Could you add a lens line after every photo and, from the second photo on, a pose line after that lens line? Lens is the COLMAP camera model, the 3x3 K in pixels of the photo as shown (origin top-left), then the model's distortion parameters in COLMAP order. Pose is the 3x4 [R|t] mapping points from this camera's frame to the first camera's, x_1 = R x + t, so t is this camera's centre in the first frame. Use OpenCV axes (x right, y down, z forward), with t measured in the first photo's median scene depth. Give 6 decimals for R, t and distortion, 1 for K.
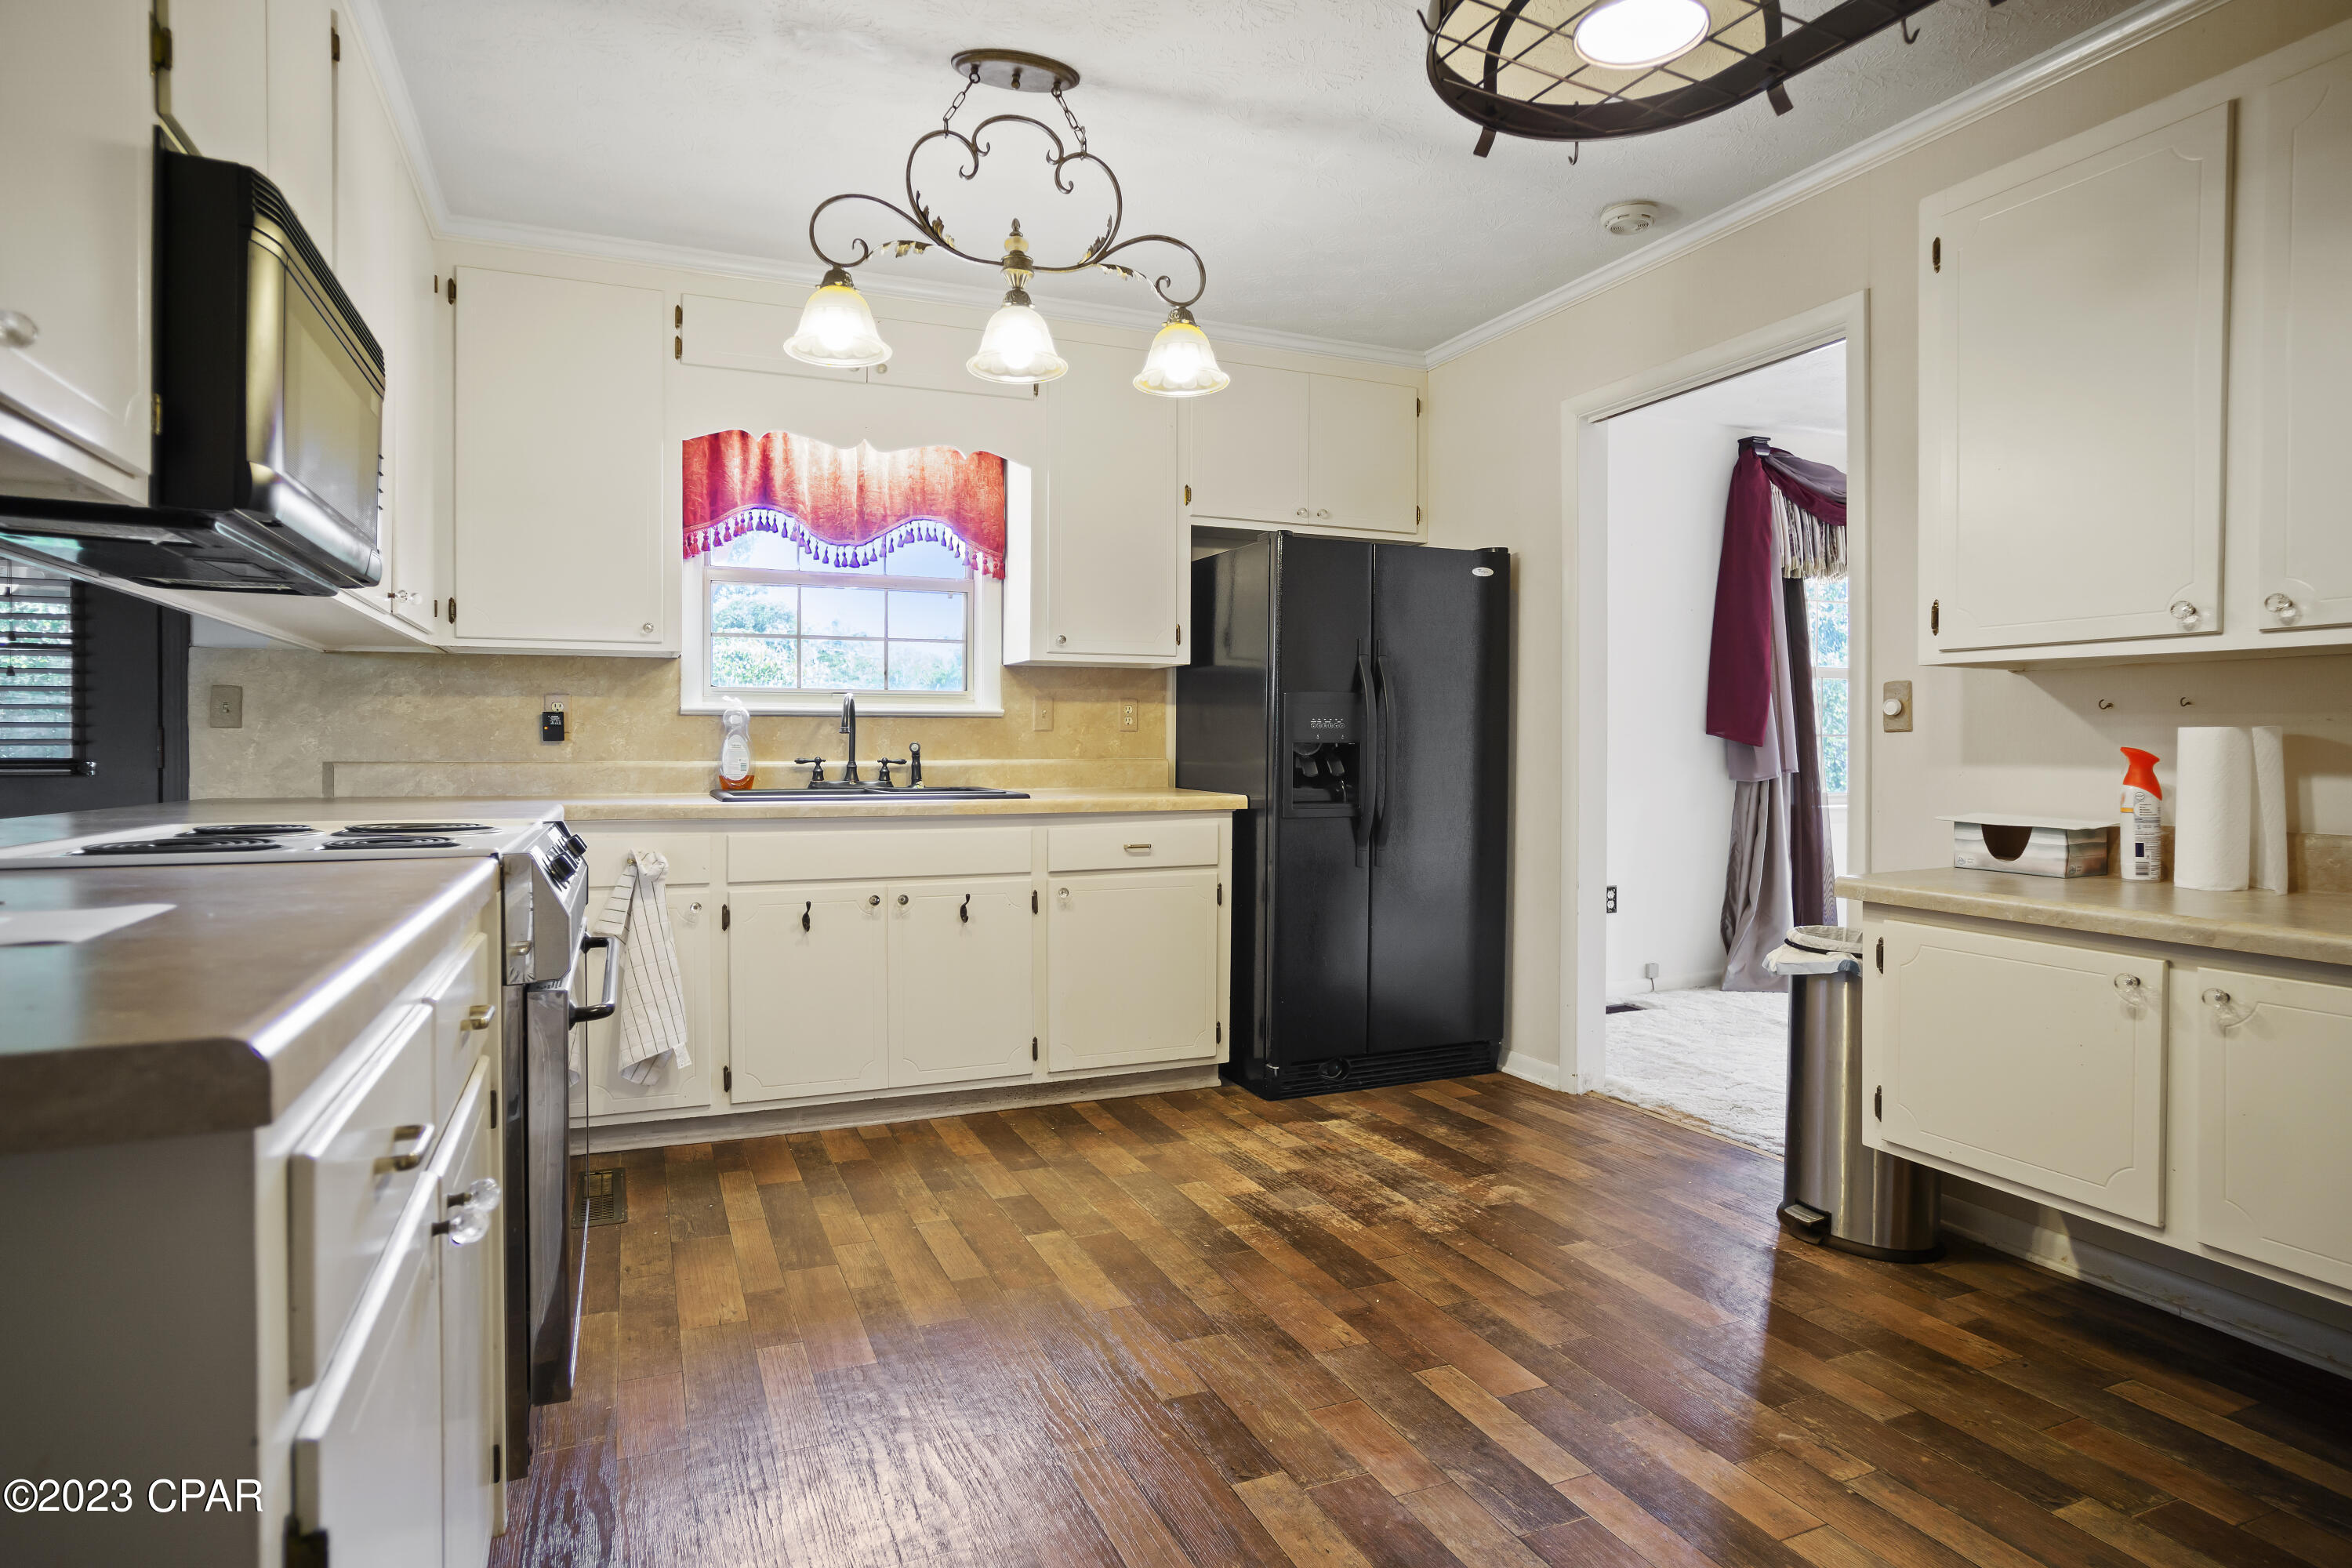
lens RADIAL K [[1299.5, 0, 1160.4], [0, 1299.5, 755.0], [0, 0, 1]] dist [-0.054744, 0.040229]
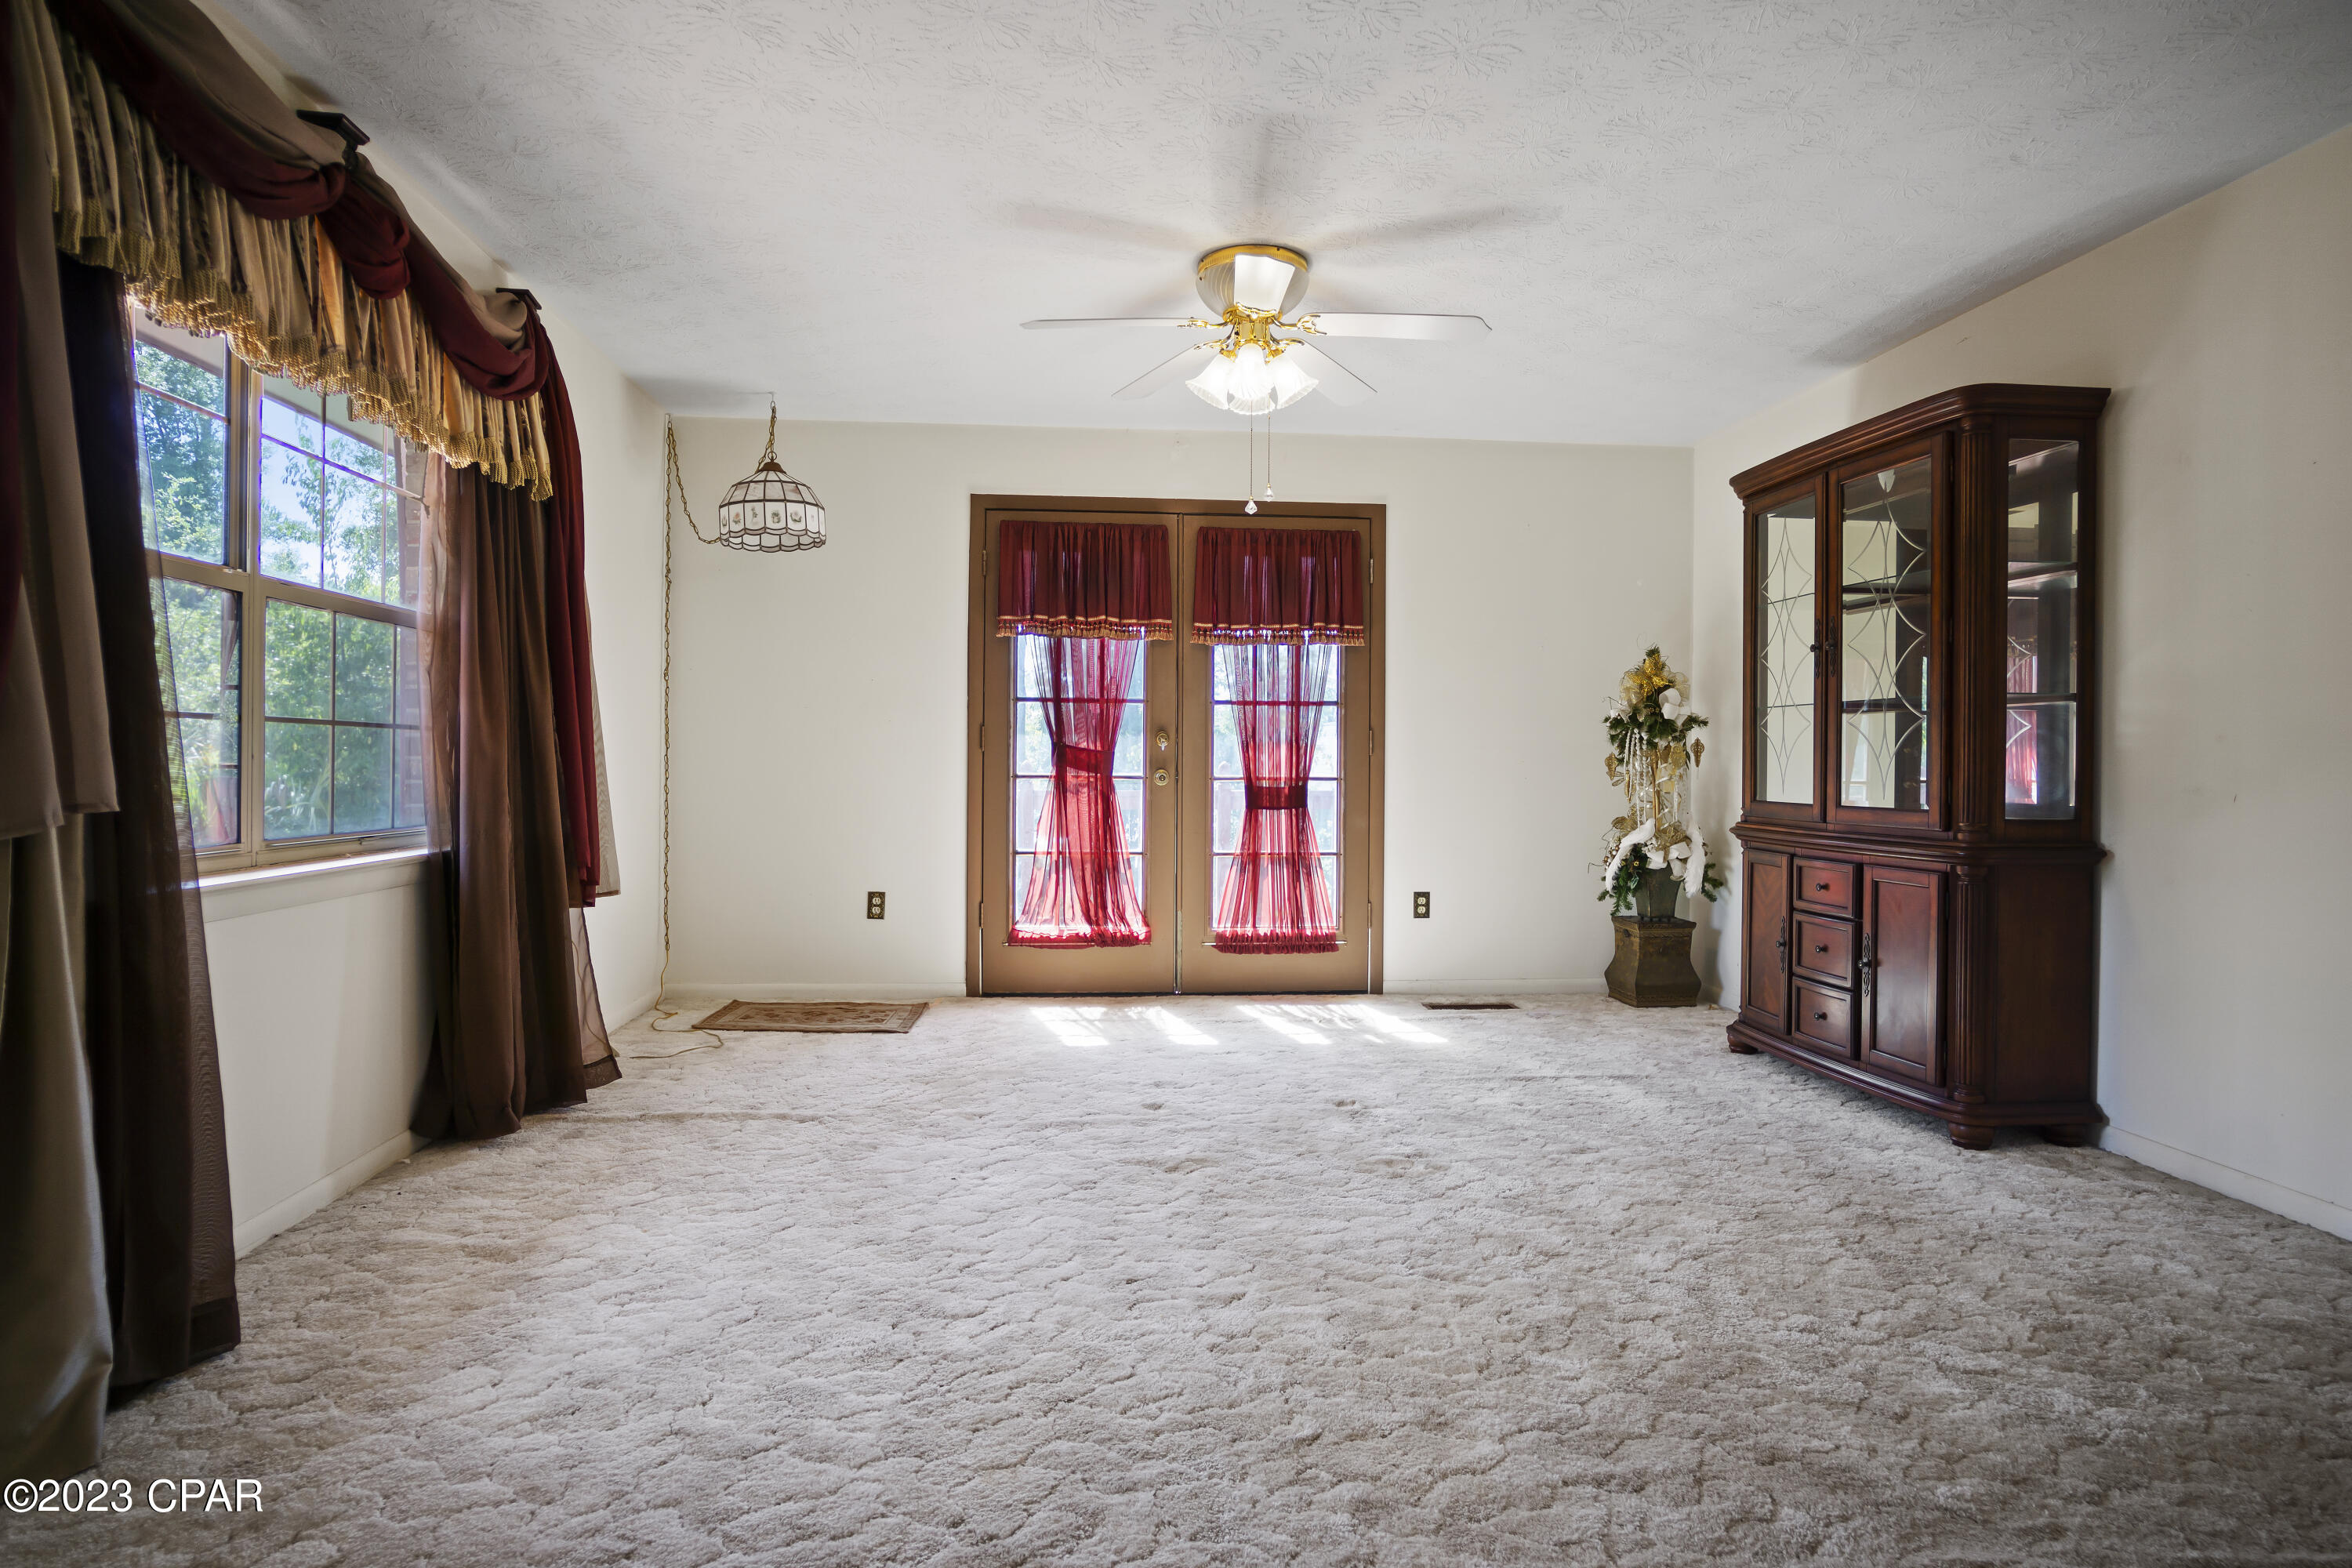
lens RADIAL K [[1216.8, 0, 1173.5], [0, 1216.8, 774.2], [0, 0, 1]] dist [-0.002914, -0.000173]
pose [[0.316902, -0.012123, 0.948381, 0.447785], [-0.001341, 0.999912, 0.013230, -0.000138], [-0.948457, -0.005464, 0.316857, 1.018810]]
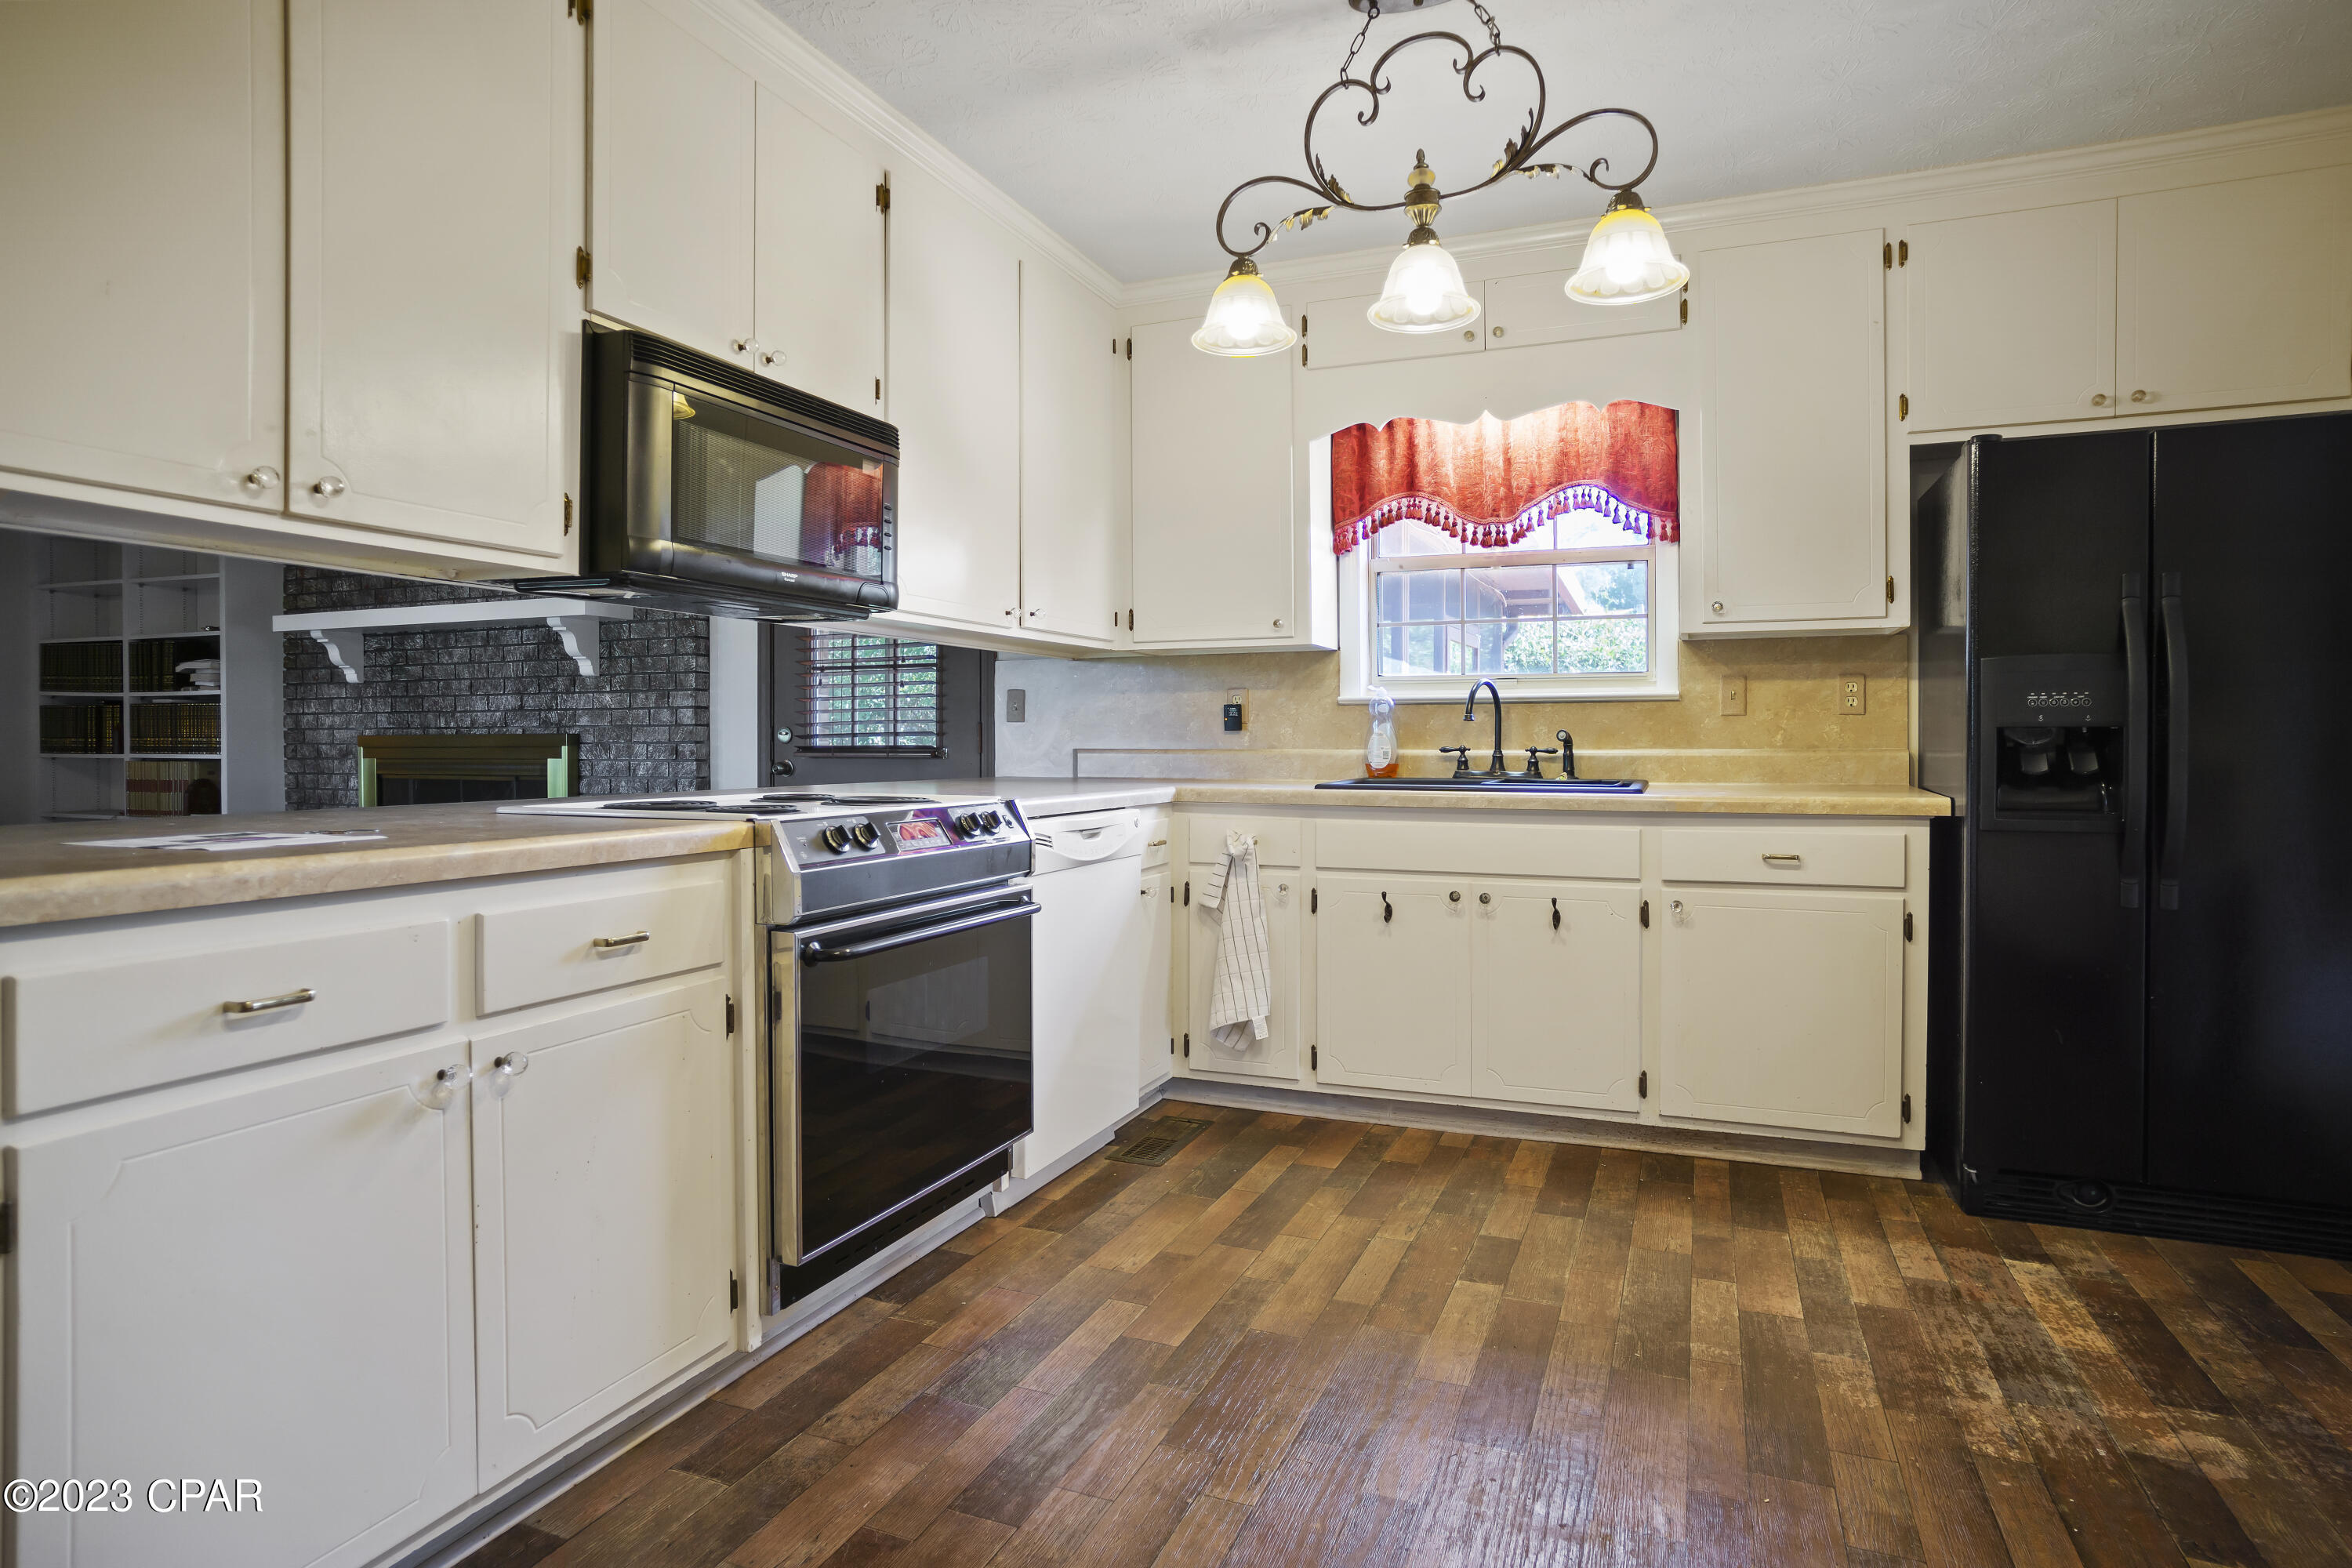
lens RADIAL K [[1299.5, 0, 1175.2], [0, 1299.5, 752.2], [0, 0, 1]] dist [-0.054744, 0.040229]
pose [[0.699806, 0.005636, -0.714310, 0.333626], [-0.001124, 0.999976, 0.006789, -0.000047], [0.714332, -0.003948, 0.699796, 0.197968]]
